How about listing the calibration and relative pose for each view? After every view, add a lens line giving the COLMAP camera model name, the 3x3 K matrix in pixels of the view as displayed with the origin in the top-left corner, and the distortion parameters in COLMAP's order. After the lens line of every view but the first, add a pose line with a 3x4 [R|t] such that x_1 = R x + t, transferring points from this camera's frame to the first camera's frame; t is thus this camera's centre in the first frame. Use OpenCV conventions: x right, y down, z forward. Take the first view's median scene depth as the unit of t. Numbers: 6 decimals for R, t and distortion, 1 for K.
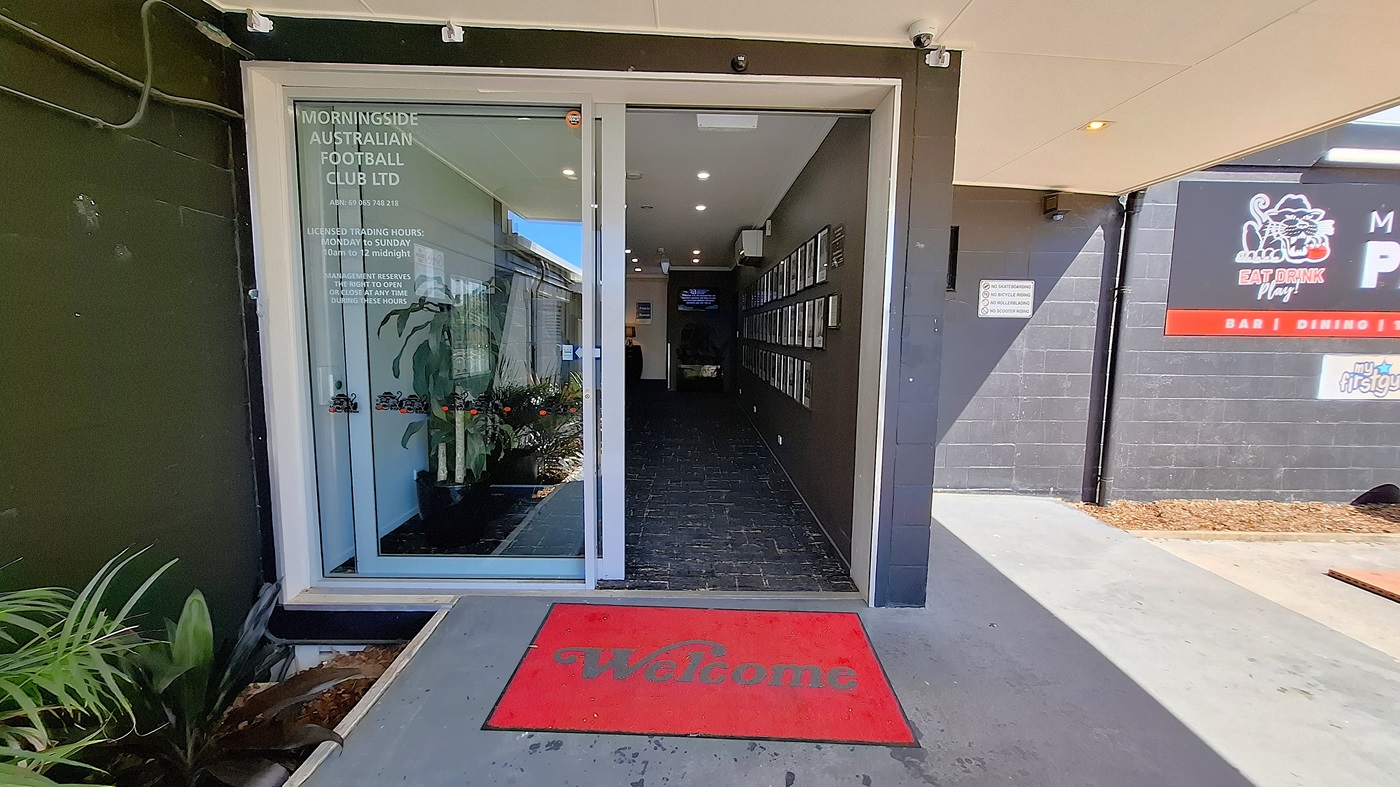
lens RADIAL K [[547.8, 0, 700.0], [0, 547.8, 393.5], [0, 0, 1]] dist [-0.004941, -0.000256]
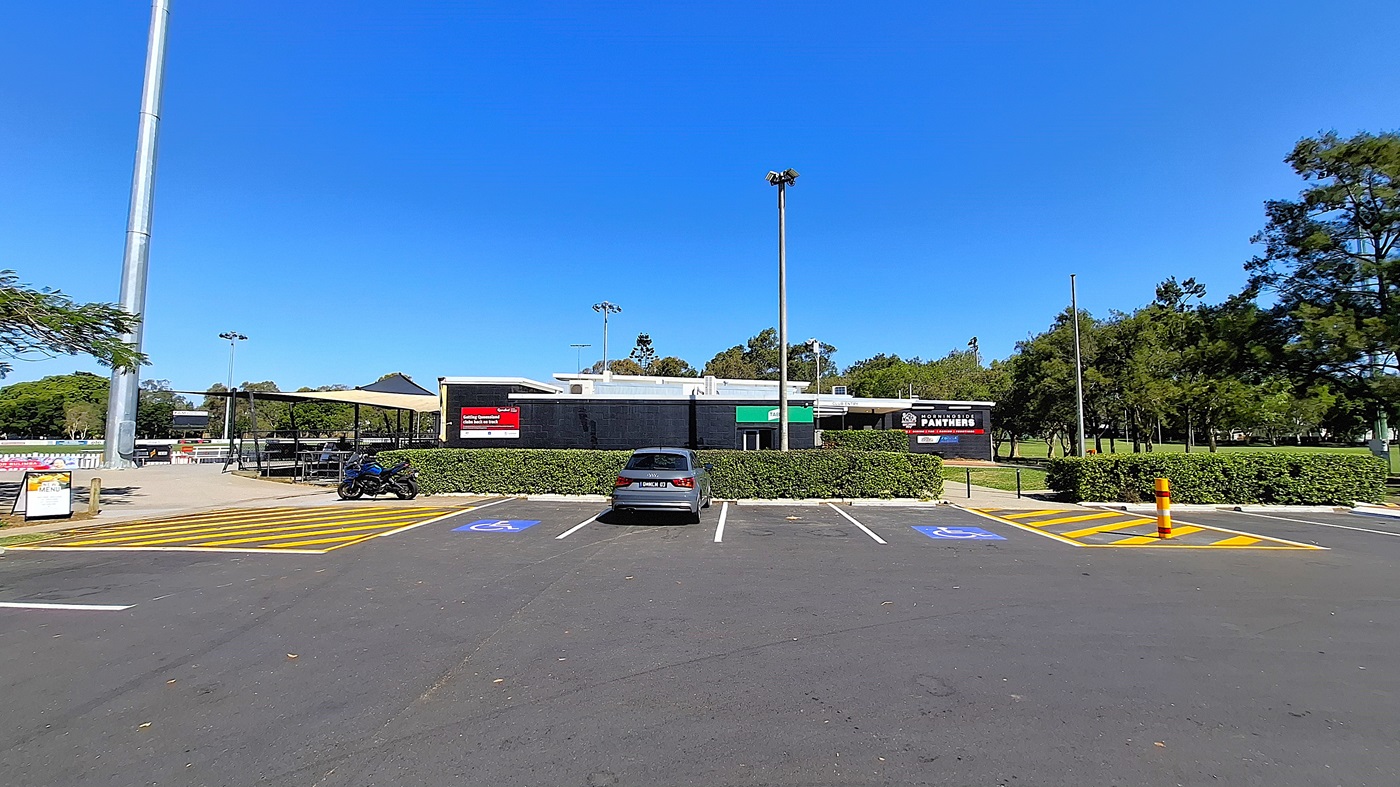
lens RADIAL K [[553.4, 0, 701.8], [0, 553.4, 389.9], [0, 0, 1]] dist [-0.003893, 0.000240]
pose [[0.995655, -0.018694, -0.091226, -0.861249], [-0.000141, 0.979338, -0.202229, 0.756454], [0.093122, 0.201363, 0.975080, -6.054995]]
